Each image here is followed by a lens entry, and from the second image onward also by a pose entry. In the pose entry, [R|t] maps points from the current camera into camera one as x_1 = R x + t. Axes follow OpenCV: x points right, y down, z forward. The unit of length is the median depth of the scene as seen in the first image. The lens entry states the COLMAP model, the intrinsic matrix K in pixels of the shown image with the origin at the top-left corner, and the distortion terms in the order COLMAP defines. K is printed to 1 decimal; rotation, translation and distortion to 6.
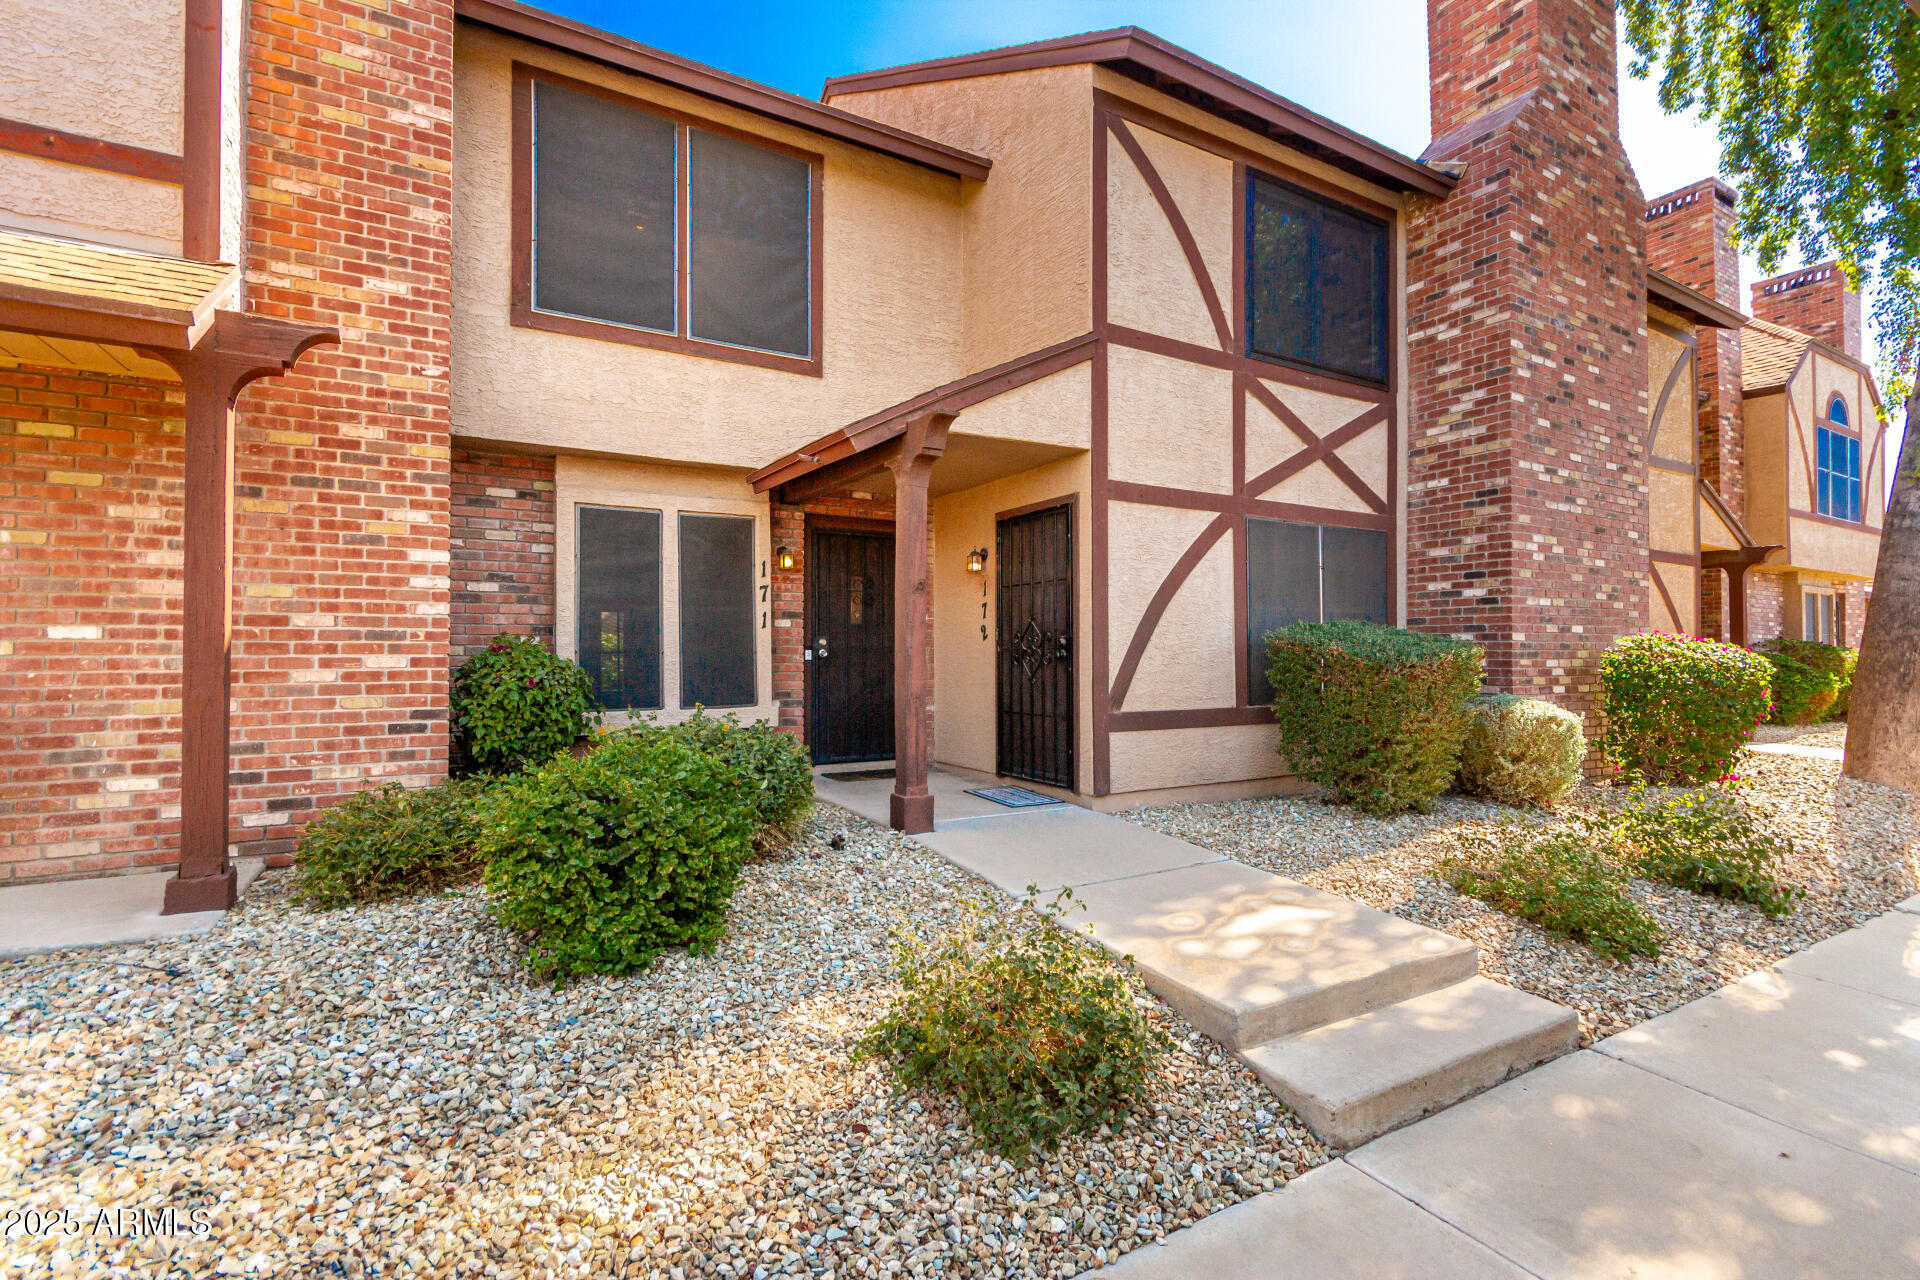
lens RADIAL K [[889.8, 0, 978.3], [0, 889.8, 650.7], [0, 0, 1]] dist [0.003666, -0.000270]
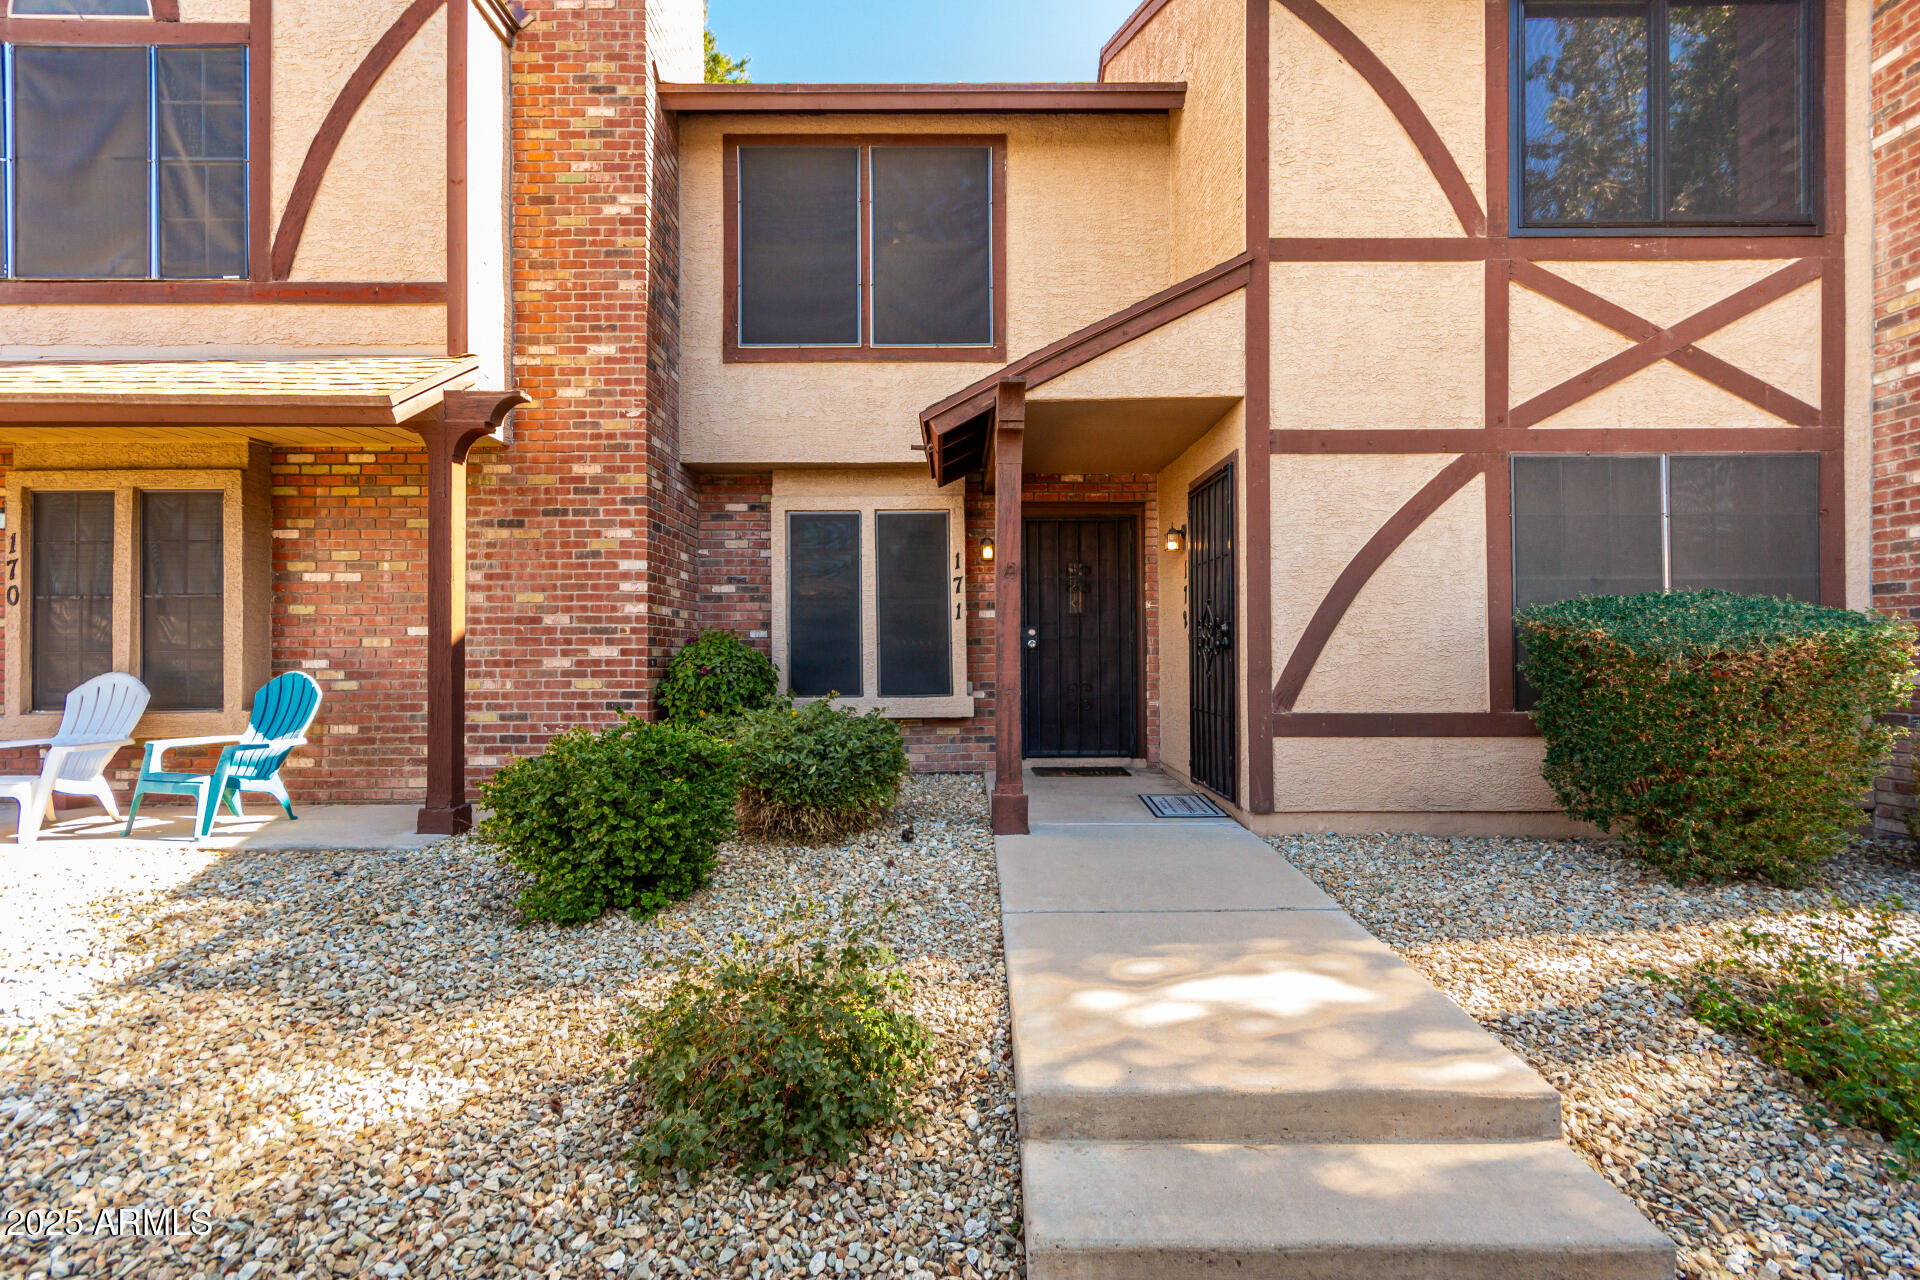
lens RADIAL K [[888.7, 0, 970.4], [0, 888.7, 652.8], [0, 0, 1]] dist [0.000555, 0.001984]
pose [[0.860539, -0.001261, -0.509383, 0.328996], [0.006068, 0.999951, 0.007776, 0.005829], [0.509348, -0.009782, 0.860505, 0.154053]]
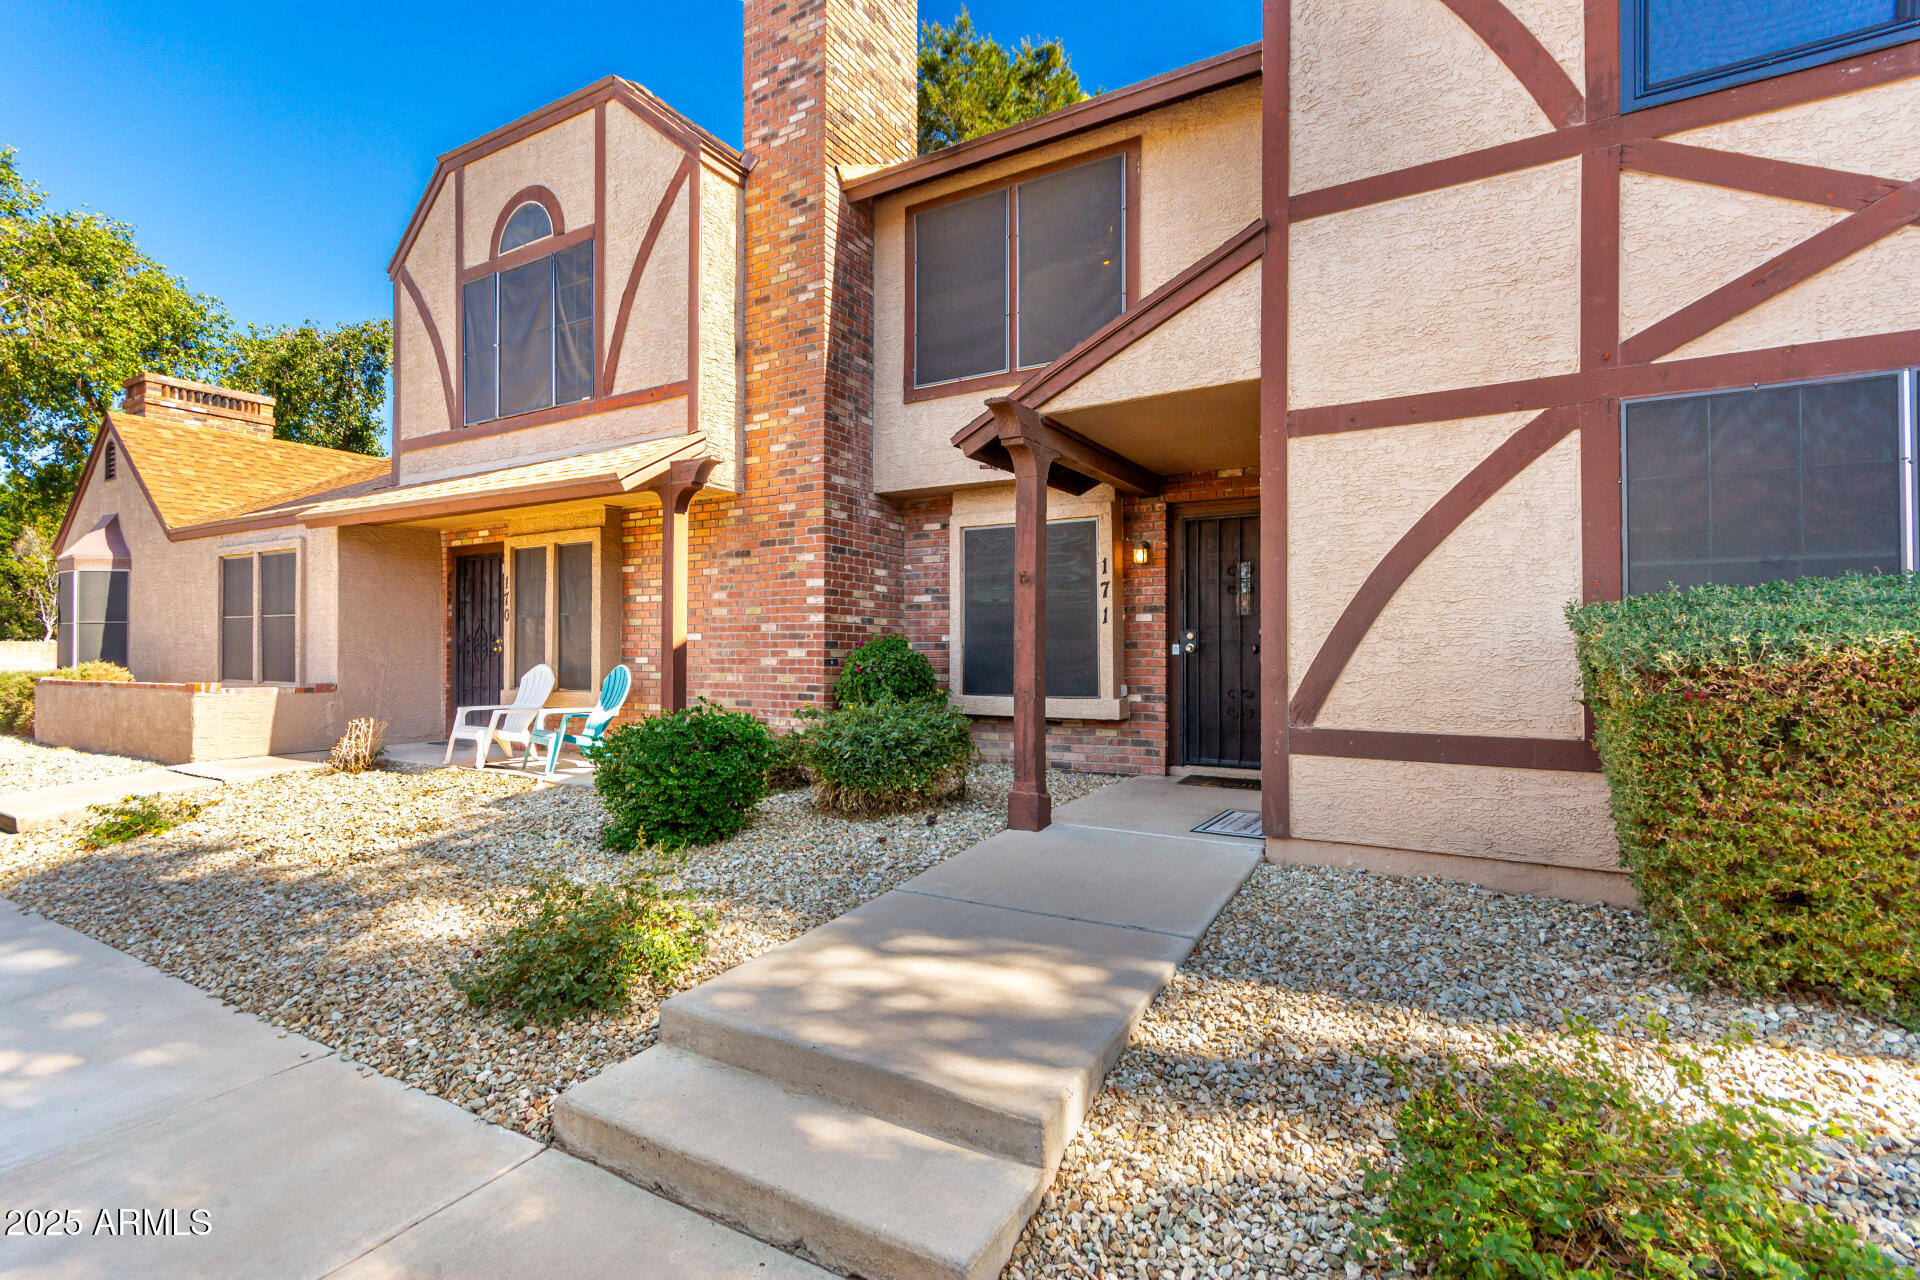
lens RADIAL K [[888.7, 0, 970.4], [0, 888.7, 652.8], [0, 0, 1]] dist [0.000555, 0.001984]
pose [[0.478263, 0.003292, -0.878211, 0.674955], [0.002139, 0.999986, 0.004913, 0.004022], [0.878214, -0.004229, 0.478249, 0.422246]]
